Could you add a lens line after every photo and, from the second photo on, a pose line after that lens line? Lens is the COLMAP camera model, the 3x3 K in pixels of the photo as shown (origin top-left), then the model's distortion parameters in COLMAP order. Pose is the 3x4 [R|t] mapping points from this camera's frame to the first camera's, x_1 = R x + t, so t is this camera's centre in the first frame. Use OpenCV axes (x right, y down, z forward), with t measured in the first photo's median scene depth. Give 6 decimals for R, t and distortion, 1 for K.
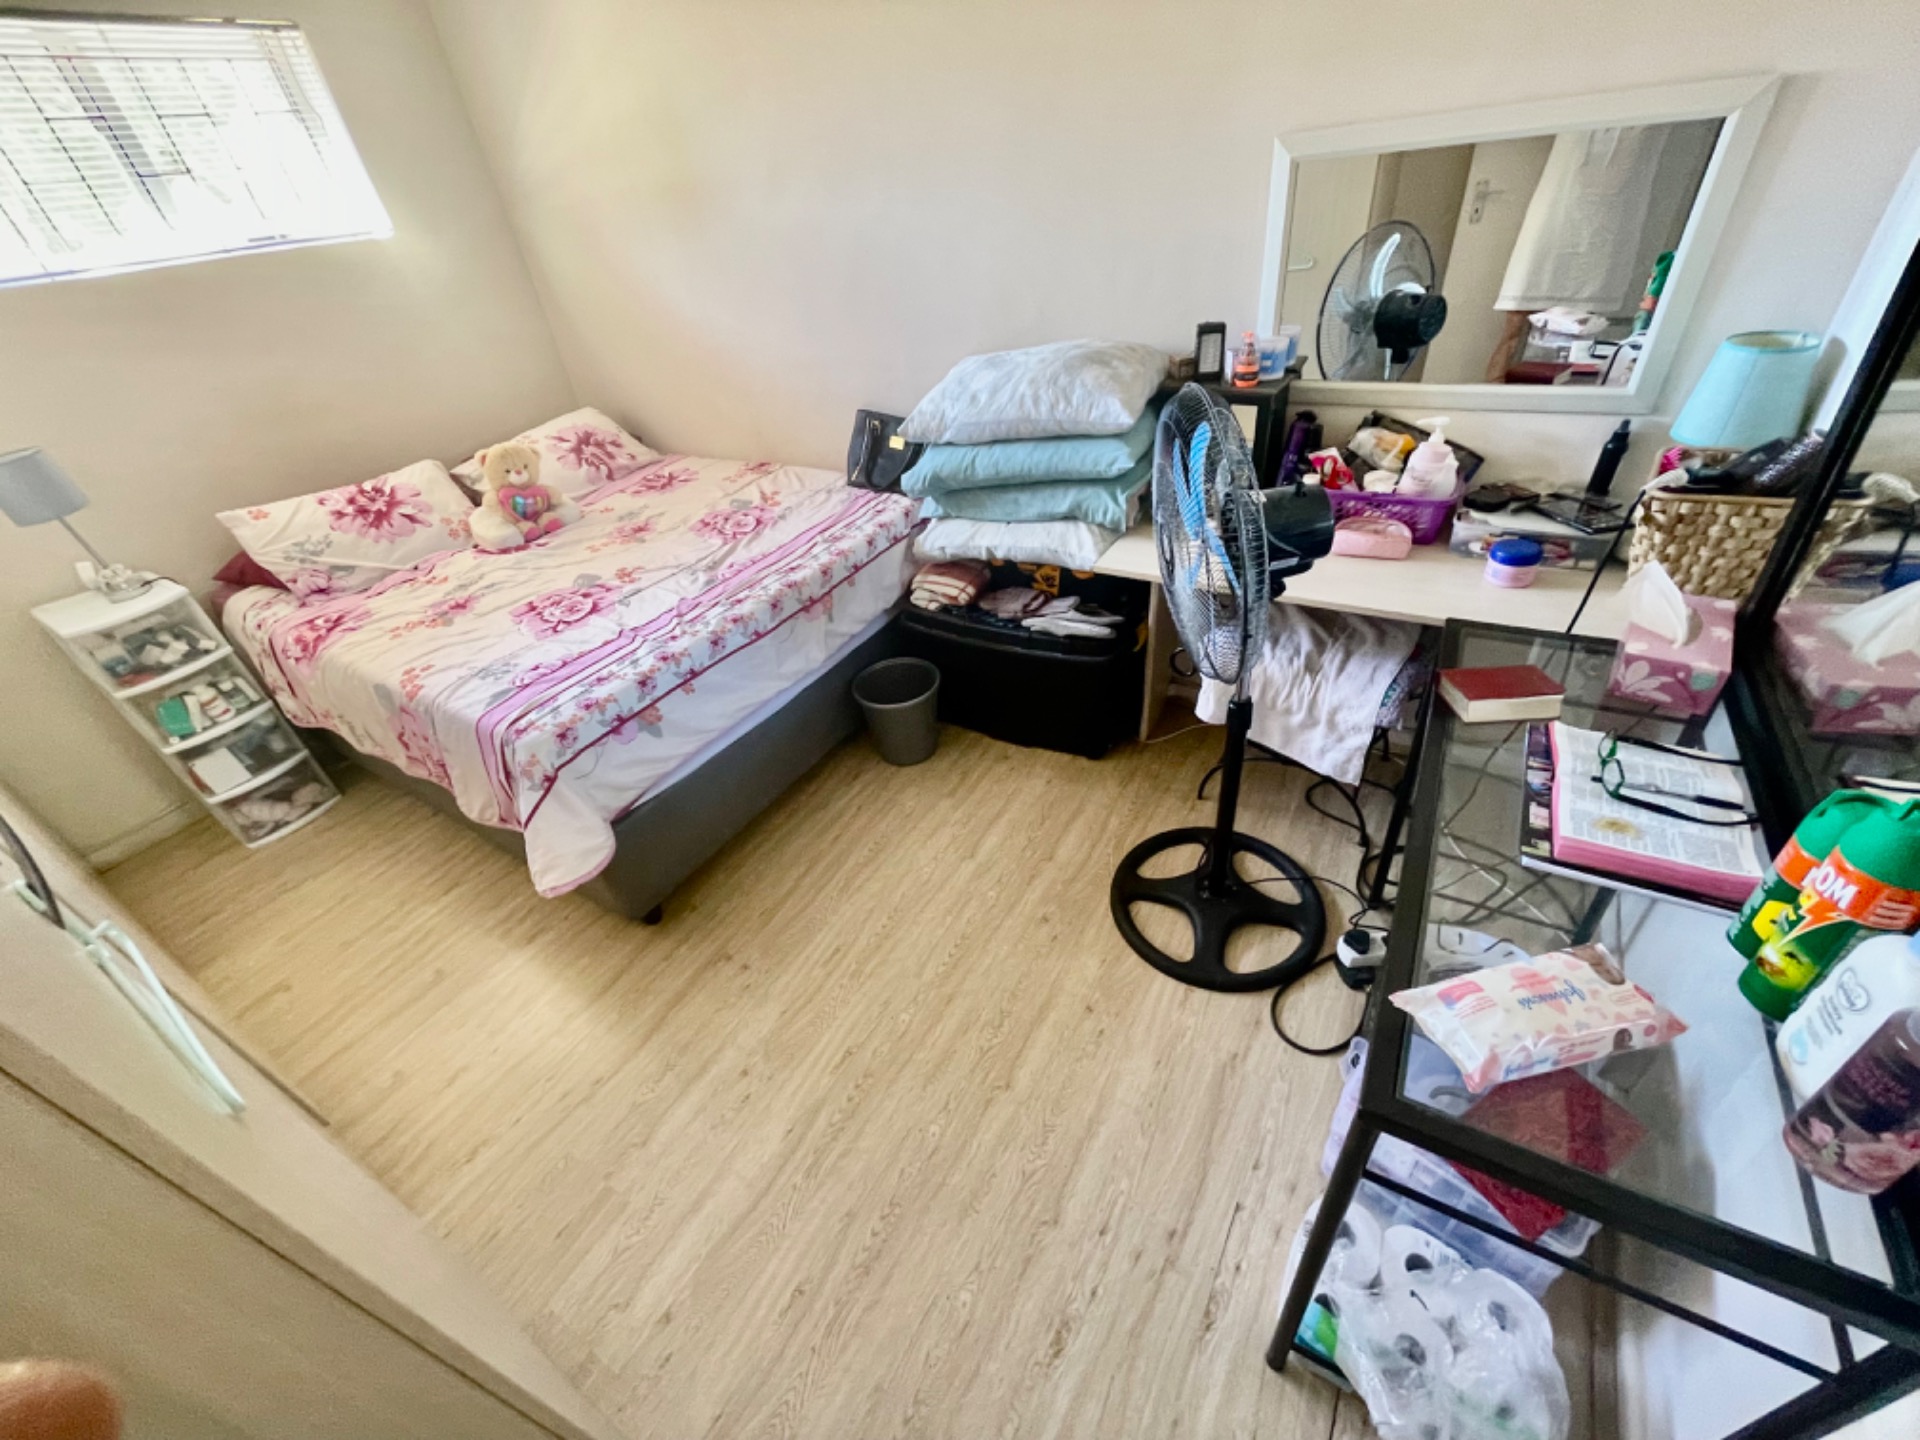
lens RADIAL K [[784.2, 0, 960.7], [0, 784.2, 723.3], [0, 0, 1]] dist [-0.000585, 0.001465]
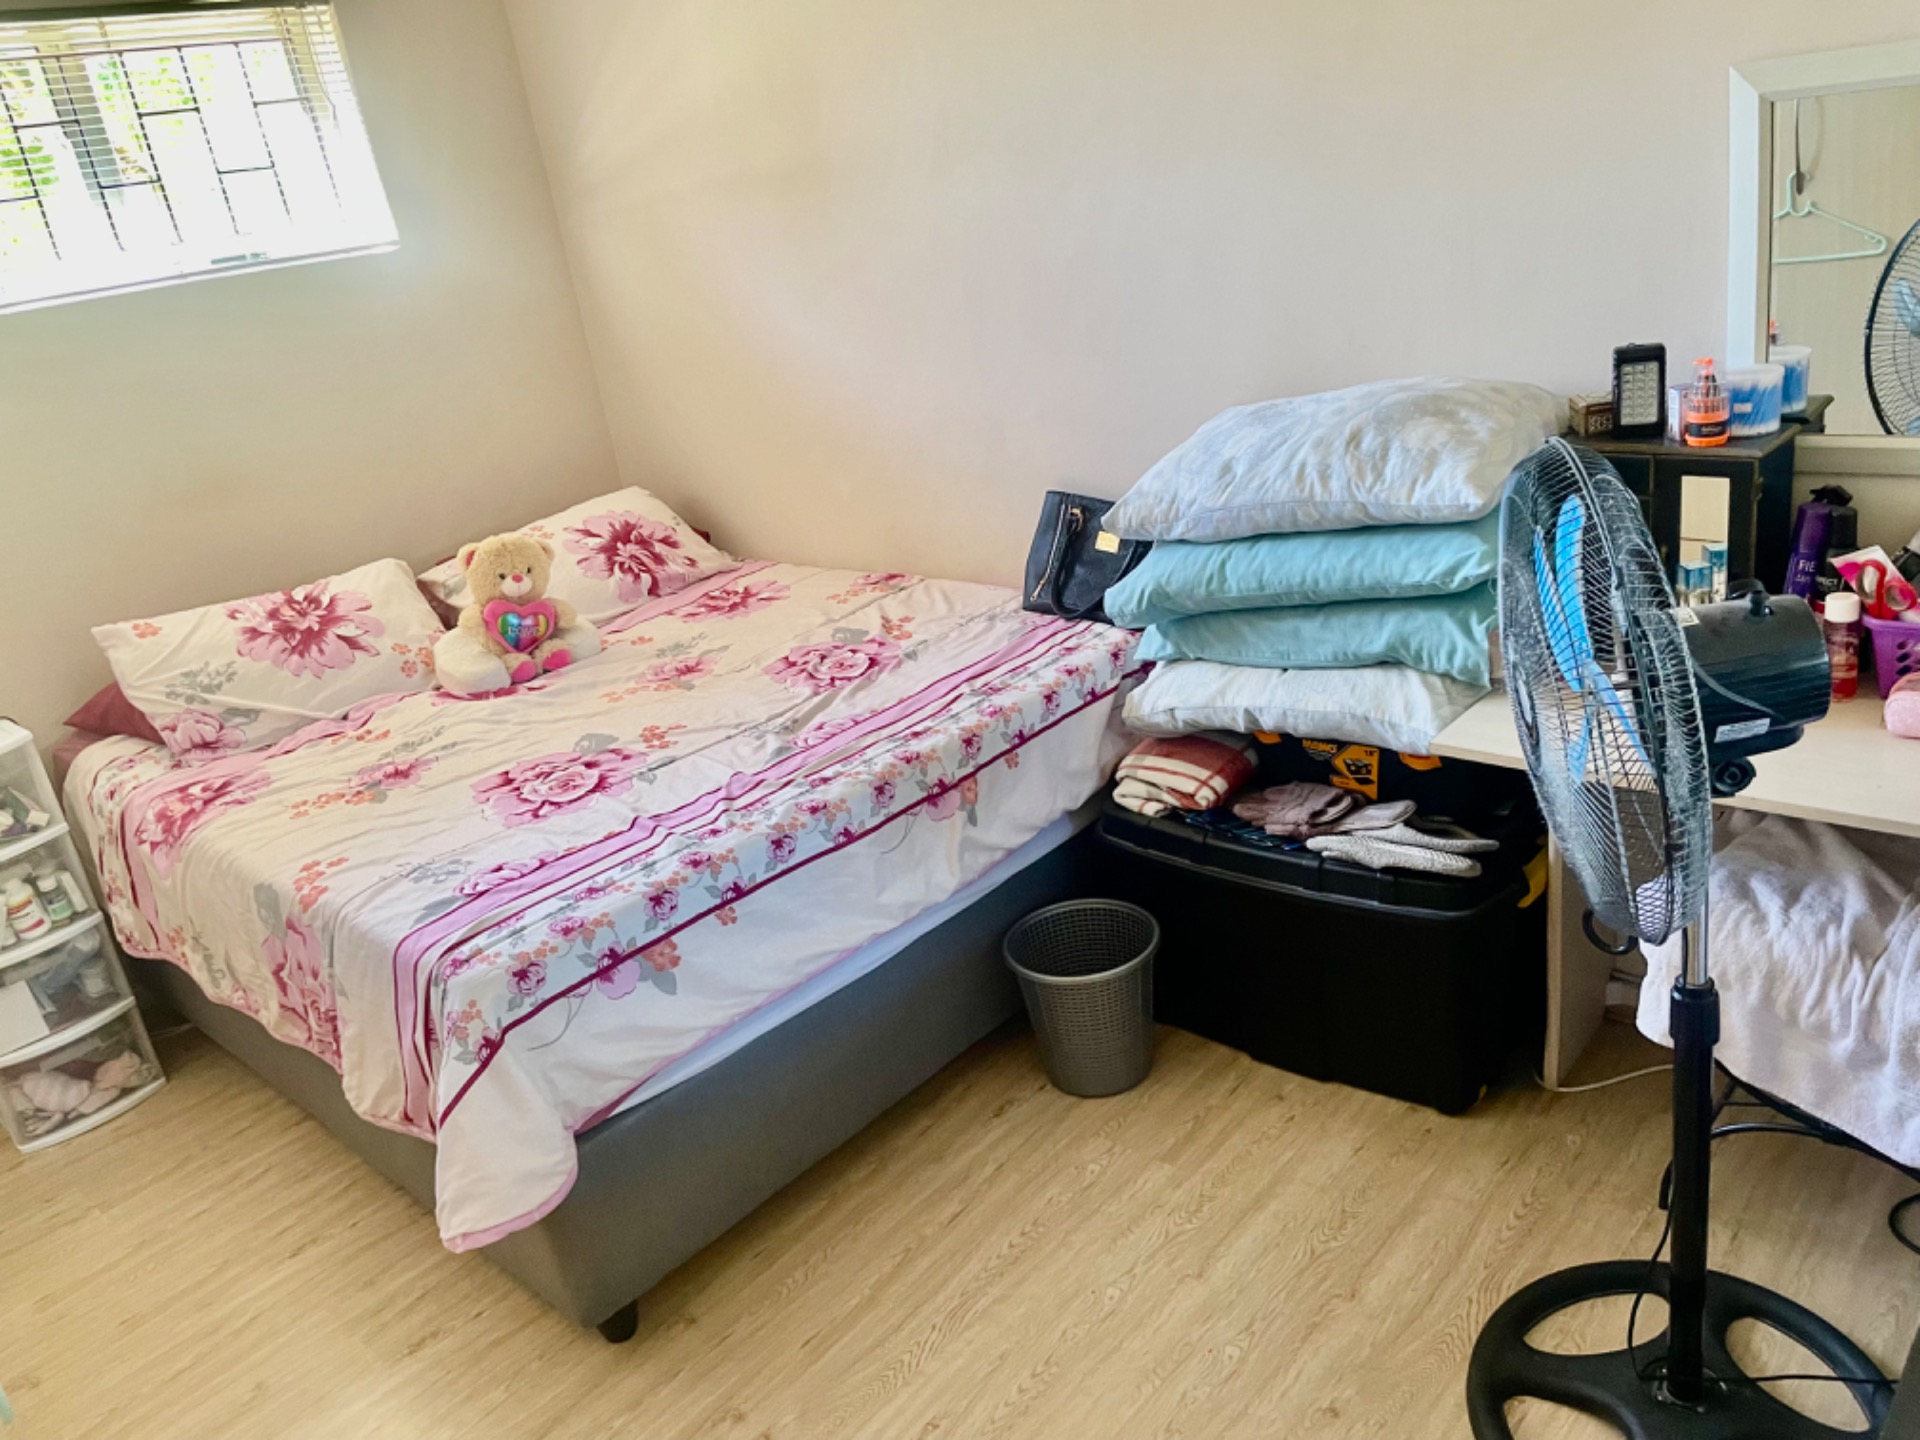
lens RADIAL K [[1477.9, 0, 981.0], [0, 1477.9, 714.8], [0, 0, 1]] dist [0.087865, -0.110261]
pose [[0.981731, 0.031367, -0.187670, 0.047418], [-0.074918, 0.970369, -0.229721, 0.046307], [0.174903, 0.239584, 0.954991, -0.082916]]
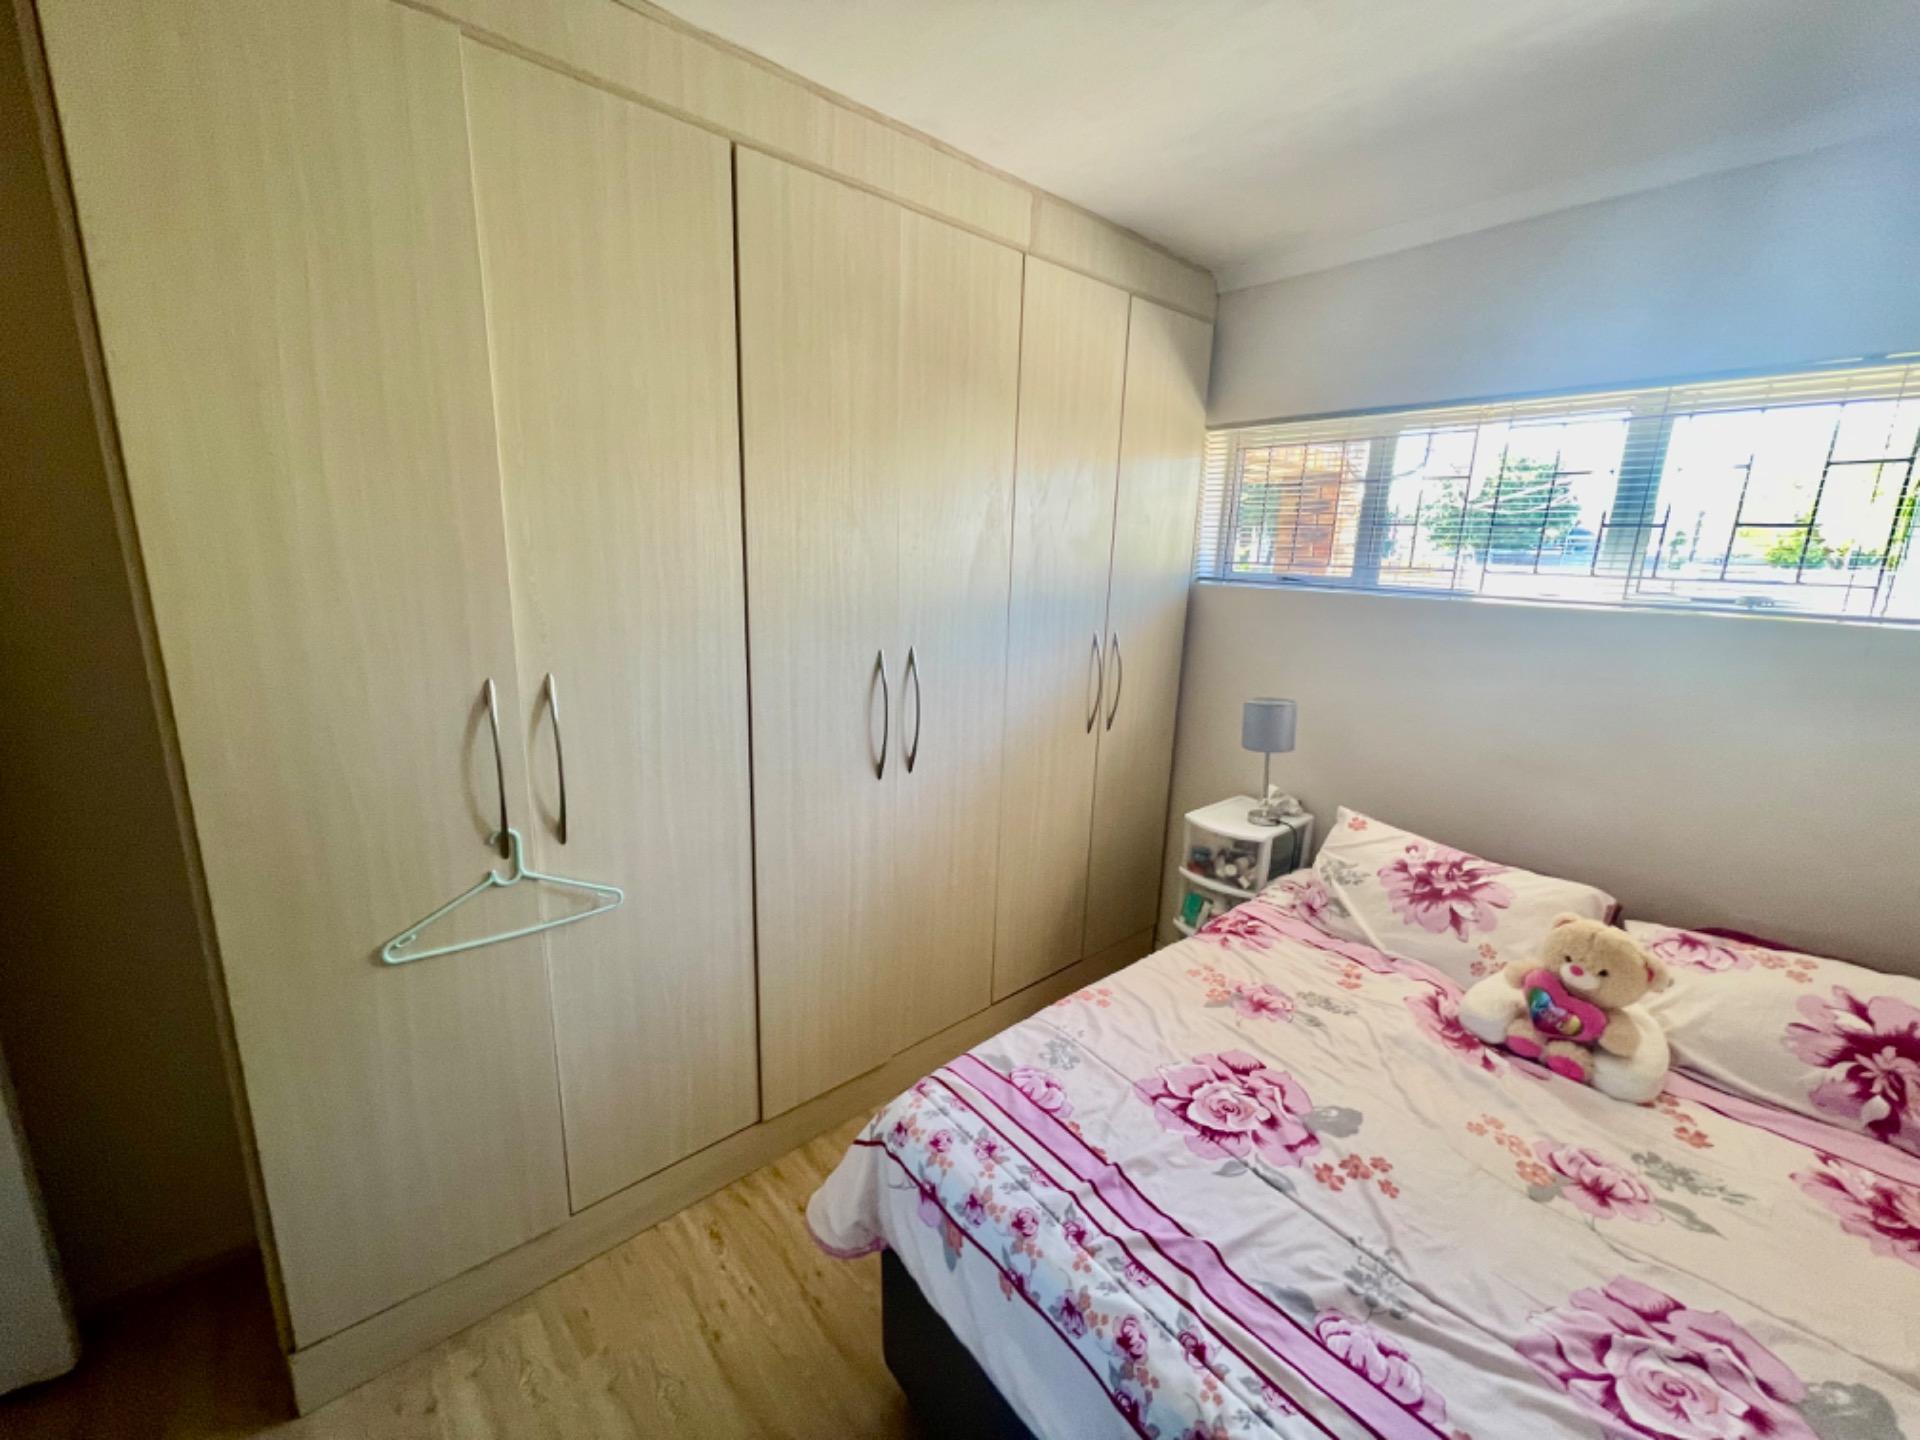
lens RADIAL K [[784.2, 0, 953.5], [0, 784.2, 716.1], [0, 0, 1]] dist [-0.000585, 0.001465]
pose [[-0.296894, 0.304380, -0.905101, 0.075243], [-0.553031, 0.717894, 0.422830, -0.520580], [0.778467, 0.626084, -0.044807, 0.613264]]
